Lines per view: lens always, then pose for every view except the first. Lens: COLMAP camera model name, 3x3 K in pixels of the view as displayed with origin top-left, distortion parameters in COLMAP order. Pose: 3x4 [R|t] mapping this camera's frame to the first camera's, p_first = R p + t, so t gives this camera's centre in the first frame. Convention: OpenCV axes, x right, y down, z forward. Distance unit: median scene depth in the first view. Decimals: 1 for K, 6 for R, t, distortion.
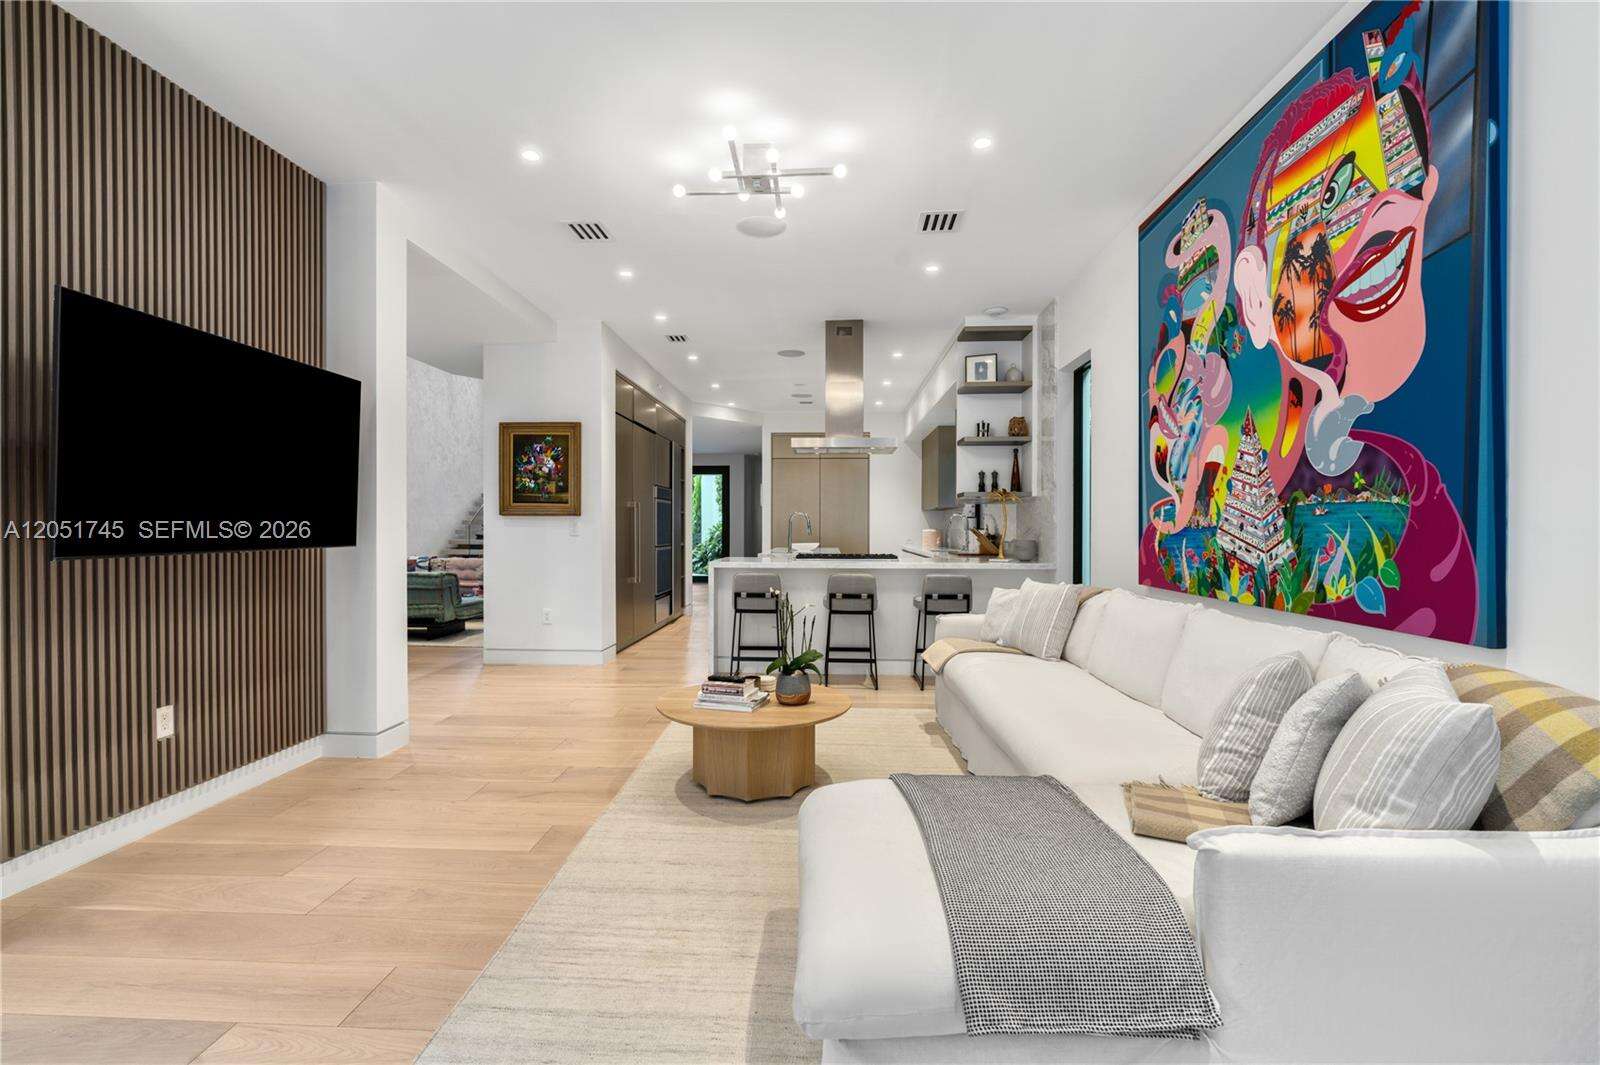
lens RADIAL K [[726.7, 0, 802.7], [0, 726.7, 534.3], [0, 0, 1]] dist [-0.013063, 0.001040]
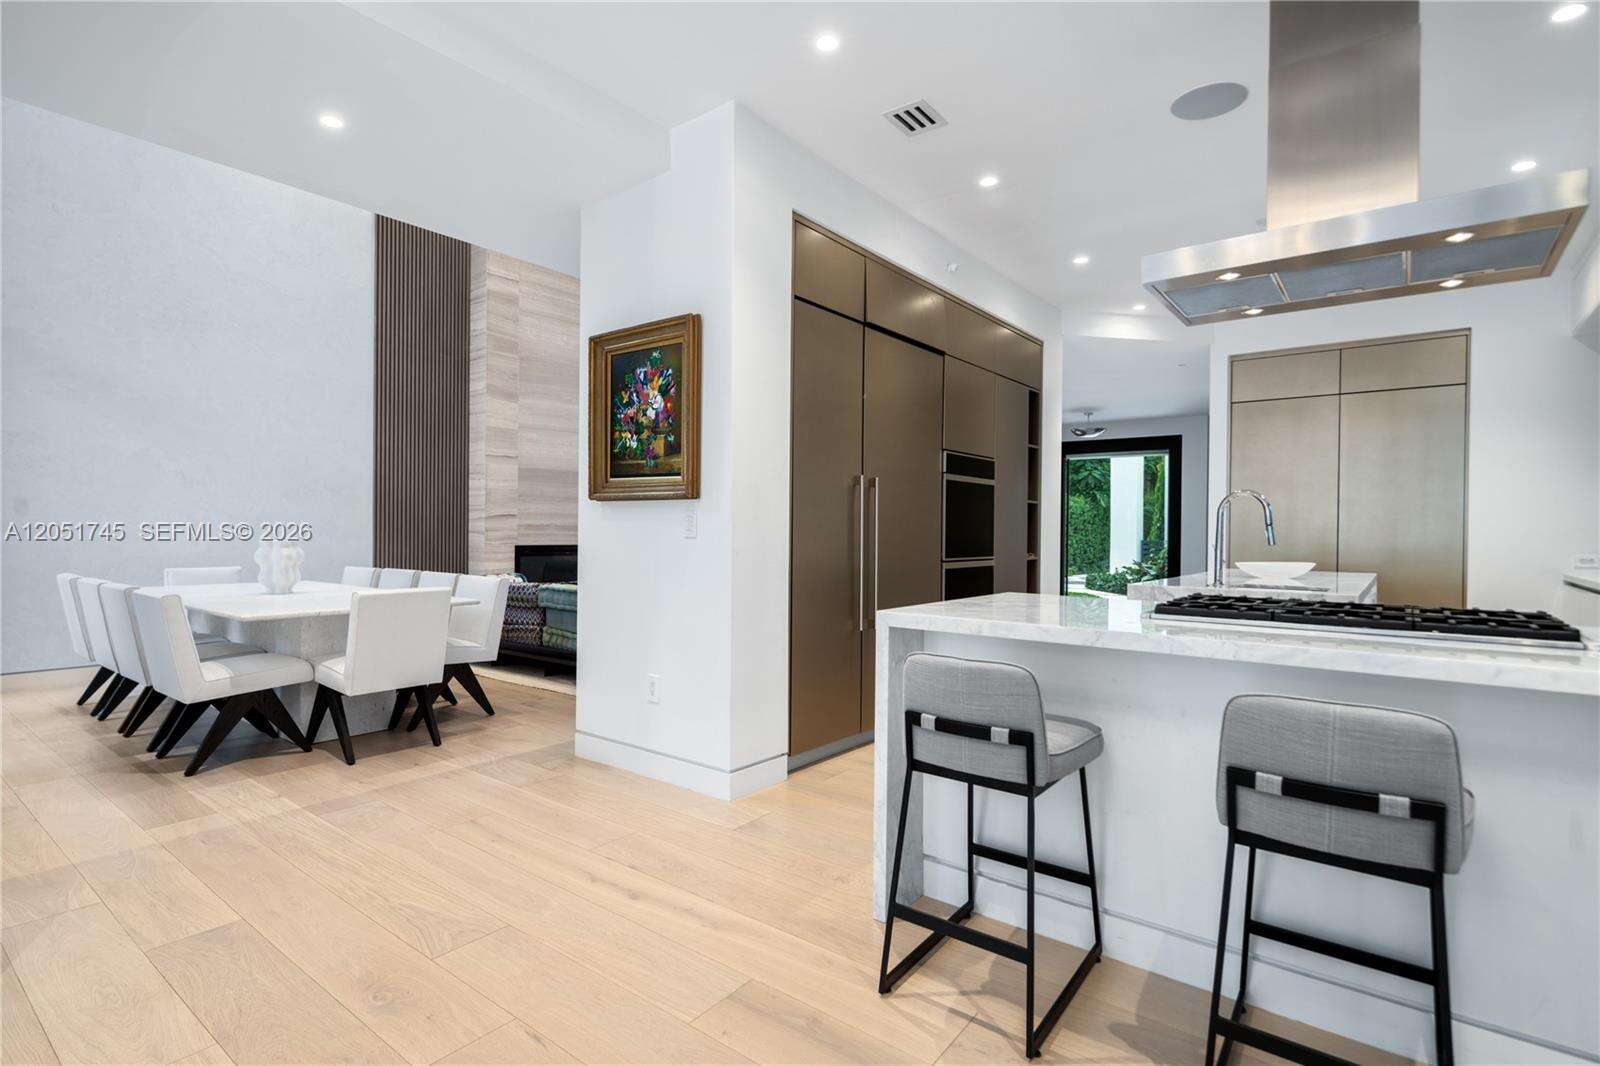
lens RADIAL K [[791.9, 0, 783.1], [0, 791.9, 529.9], [0, 0, 1]] dist [0.006013, -0.005230]
pose [[0.807182, 0.003957, -0.590289, 0.066761], [-0.012934, 0.999856, -0.010983, 0.001252], [0.590161, 0.016500, 0.807117, 0.589074]]
